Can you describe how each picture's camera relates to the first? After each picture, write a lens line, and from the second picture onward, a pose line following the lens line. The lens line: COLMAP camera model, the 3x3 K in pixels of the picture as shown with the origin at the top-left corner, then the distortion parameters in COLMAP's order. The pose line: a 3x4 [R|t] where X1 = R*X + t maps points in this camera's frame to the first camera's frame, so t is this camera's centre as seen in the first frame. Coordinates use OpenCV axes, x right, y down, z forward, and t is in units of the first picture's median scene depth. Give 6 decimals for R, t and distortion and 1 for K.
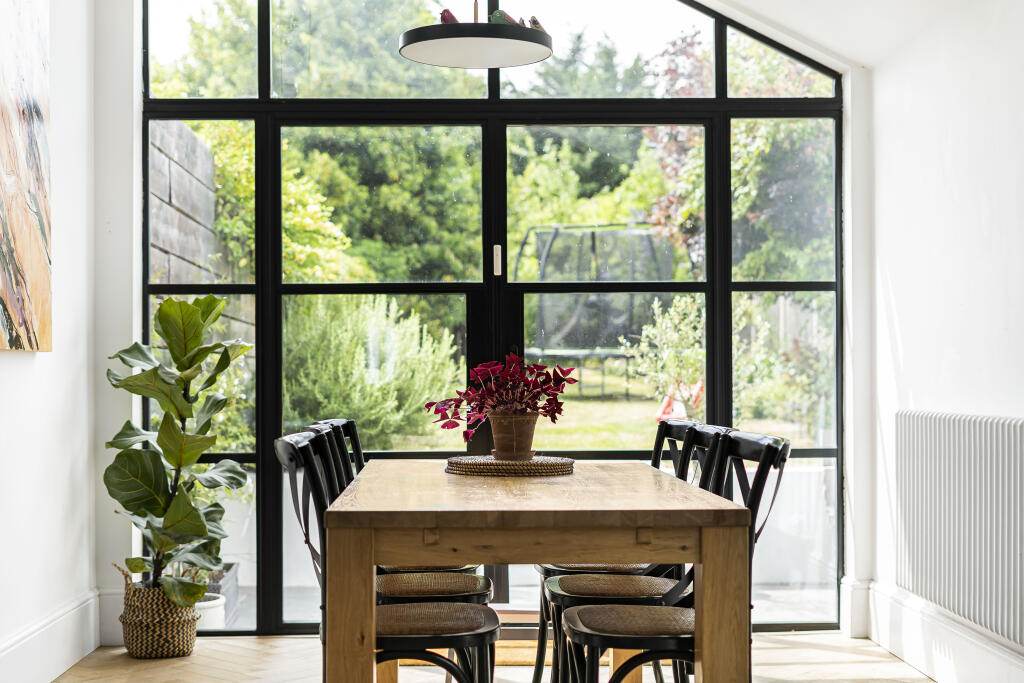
lens RADIAL K [[1472.3, 0, 512.0], [0, 1472.3, 341.5], [0, 0, 1]] dist [-0.003197, -0.003512]
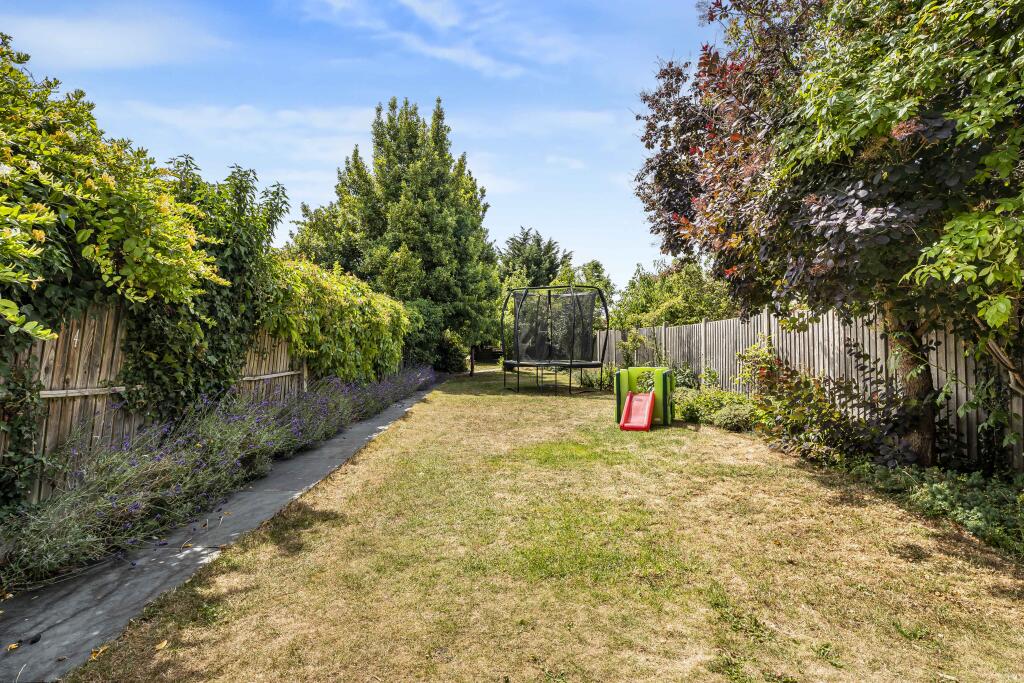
lens RADIAL K [[474.3, 0, 513.7], [0, 474.3, 323.3], [0, 0, 1]] dist [-0.001637, -0.000082]
pose [[0.999592, 0.005449, 0.028027, -0.005040], [-0.003897, 0.998470, -0.055155, -0.021550], [-0.028285, 0.055023, 0.998084, 1.386198]]
